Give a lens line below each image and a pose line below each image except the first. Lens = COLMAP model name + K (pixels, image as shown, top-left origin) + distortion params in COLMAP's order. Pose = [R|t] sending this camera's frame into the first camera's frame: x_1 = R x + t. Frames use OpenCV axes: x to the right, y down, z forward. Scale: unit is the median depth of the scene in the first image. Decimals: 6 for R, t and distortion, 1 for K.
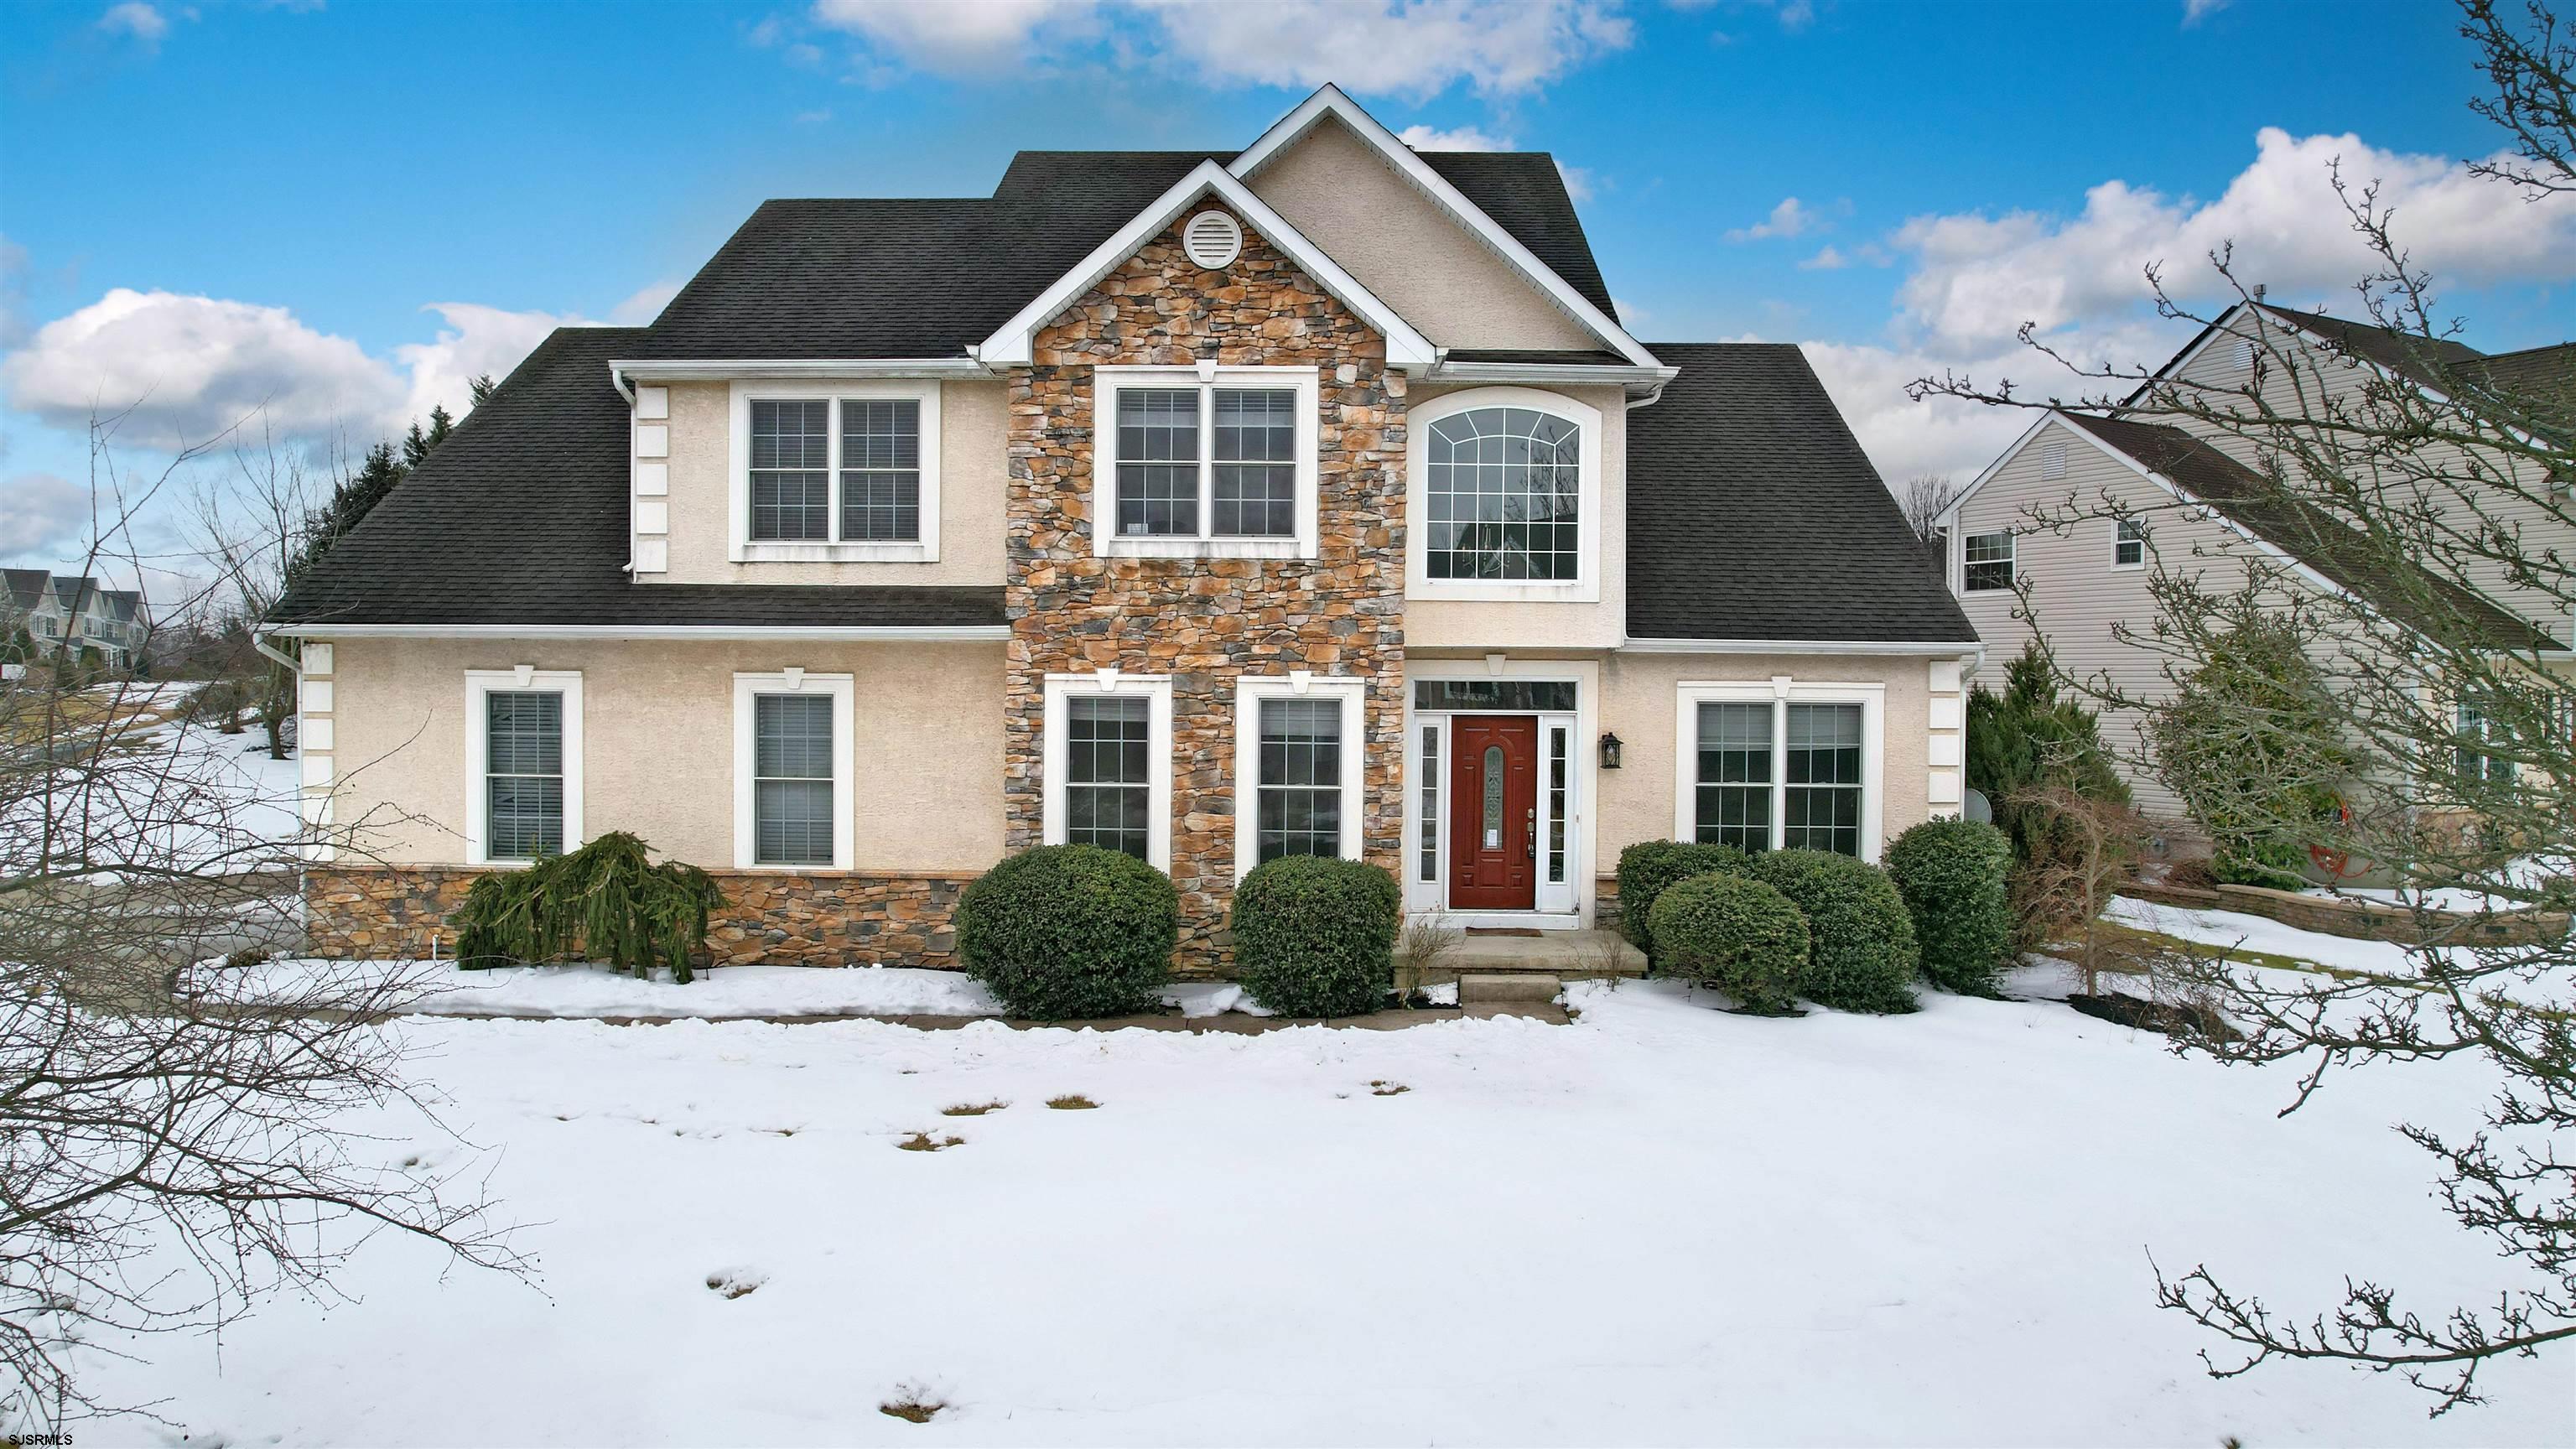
lens RADIAL K [[1651.2, 0, 1288.0], [0, 1651.2, 724.5], [0, 0, 1]] dist [-0.076172, 0.065829]
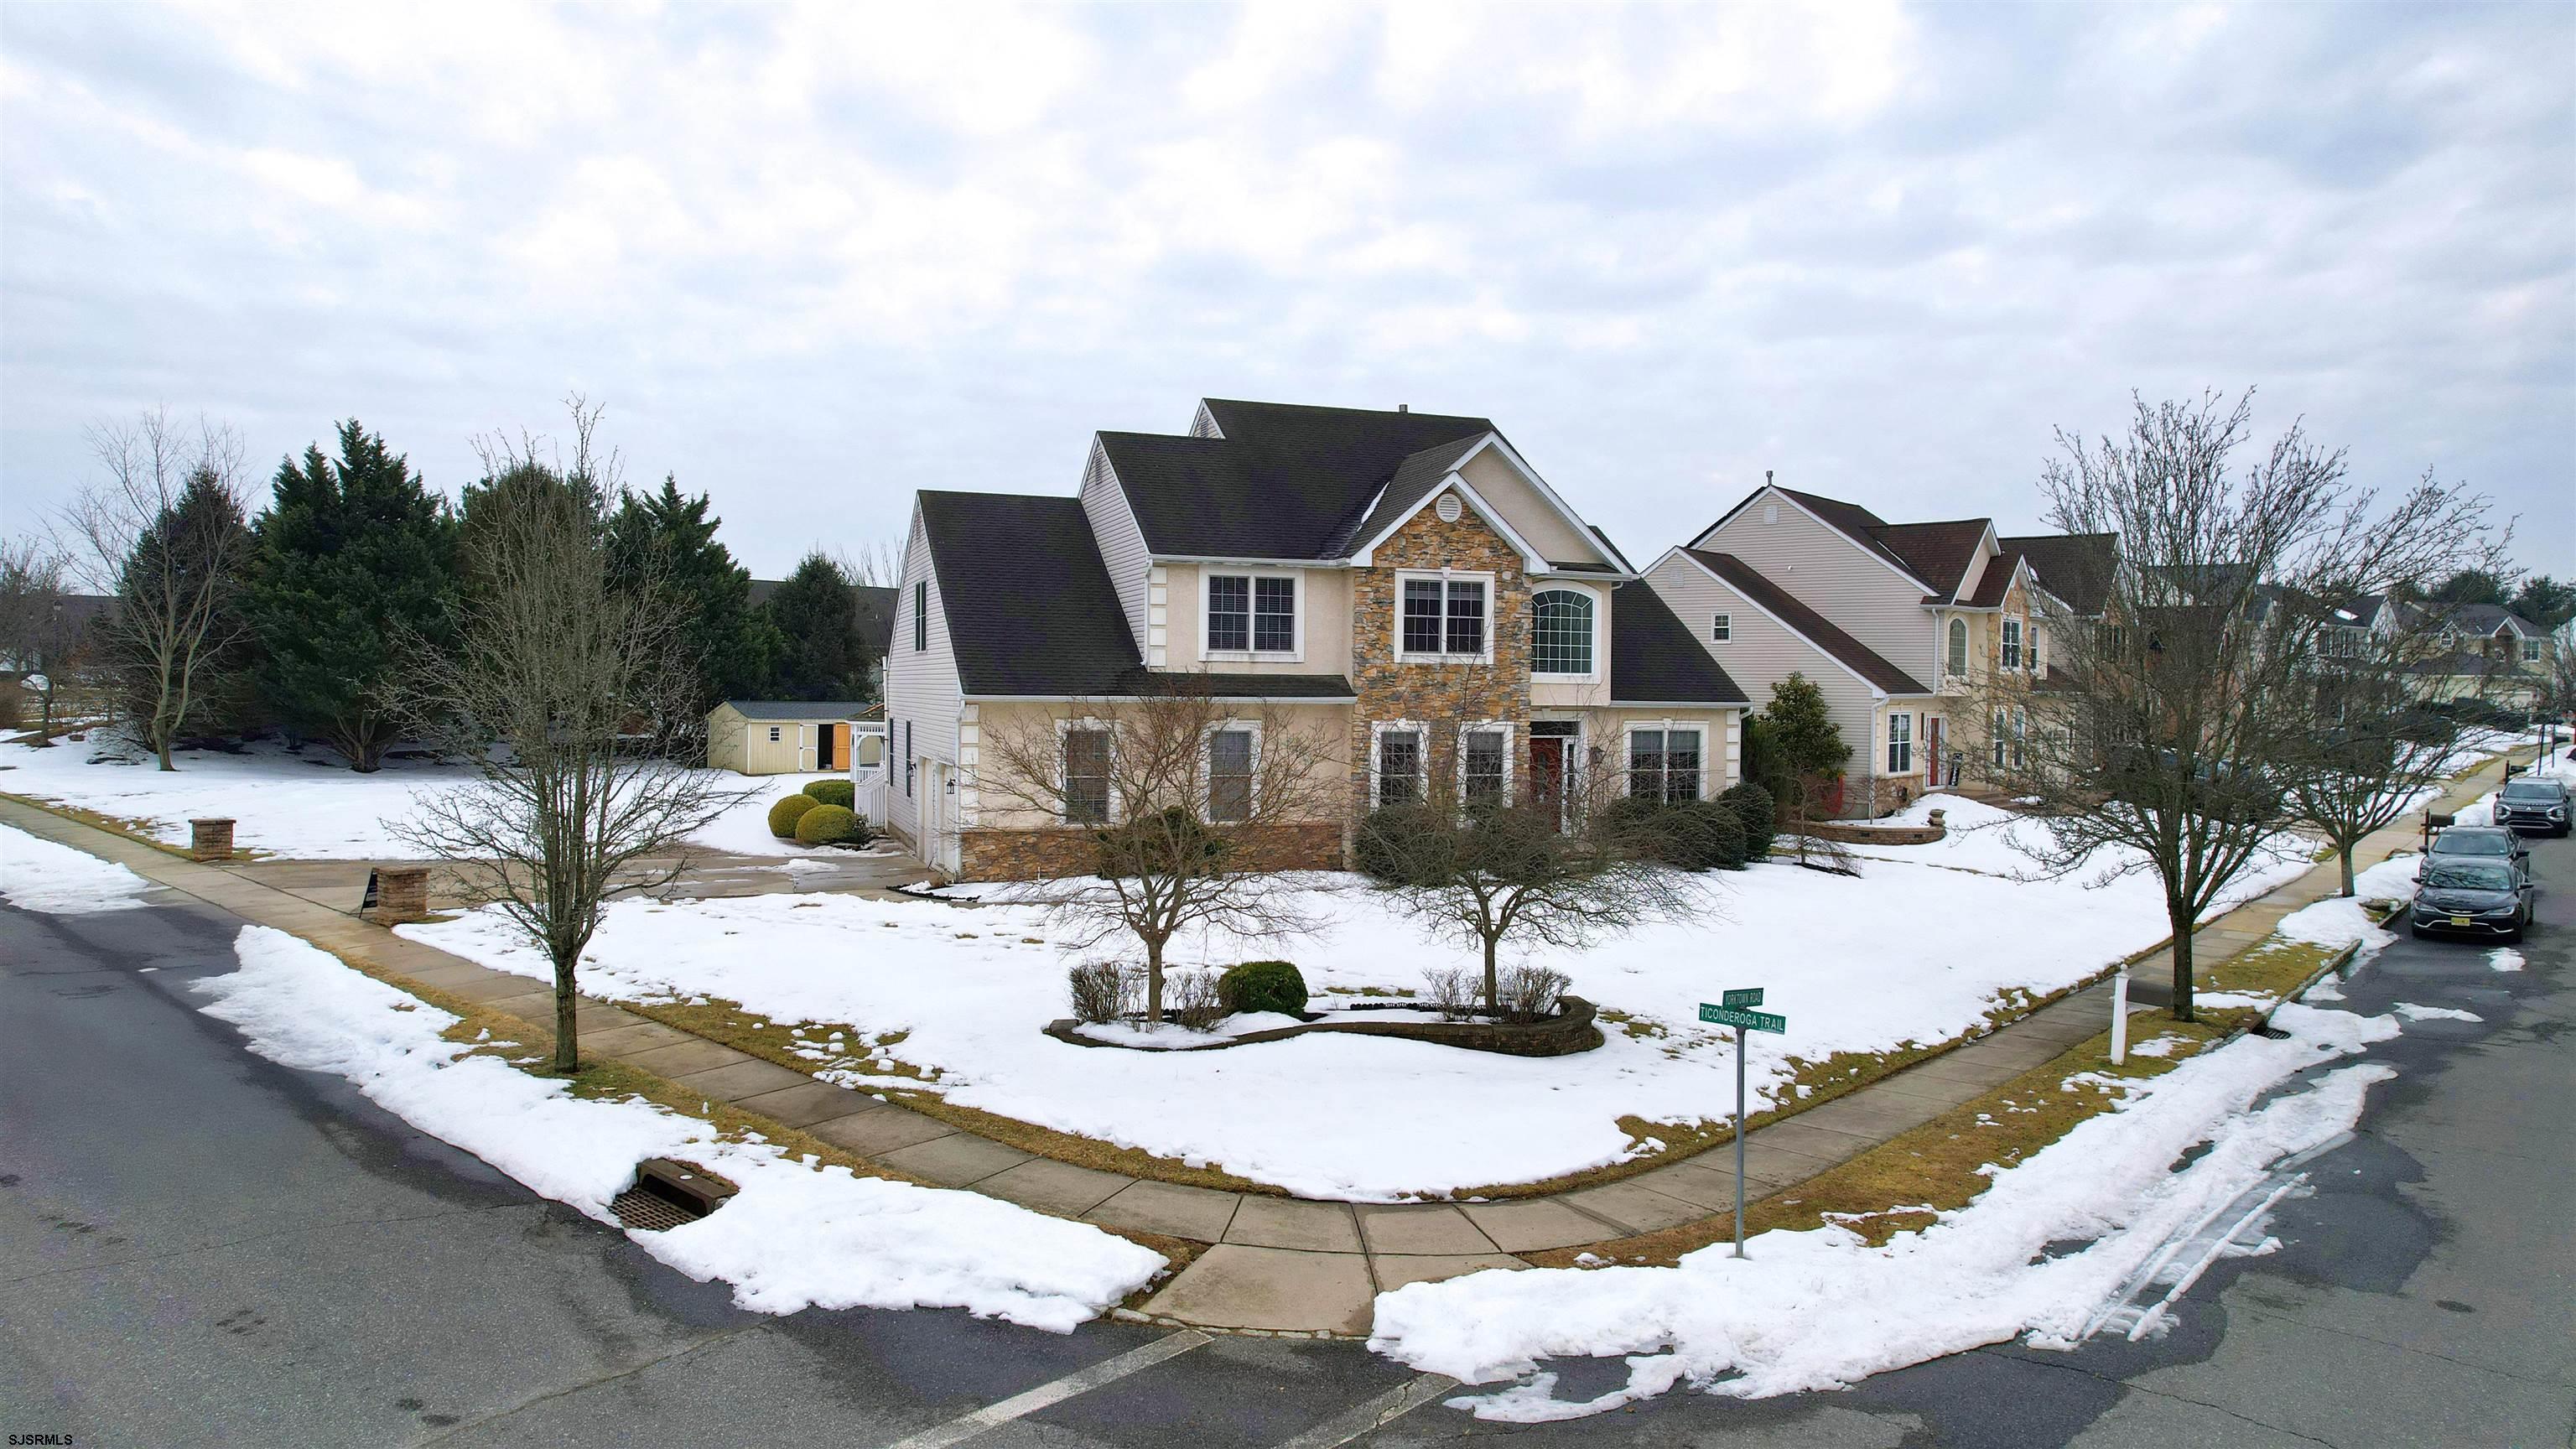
lens RADIAL K [[1651.2, 0, 1288.0], [0, 1651.2, 724.5], [0, 0, 1]] dist [-0.076172, 0.065829]
pose [[0.933838, -0.007159, 0.357625, -0.960181], [0.005042, 0.999964, 0.006850, -0.040679], [-0.357661, -0.004593, 0.933840, -0.837764]]
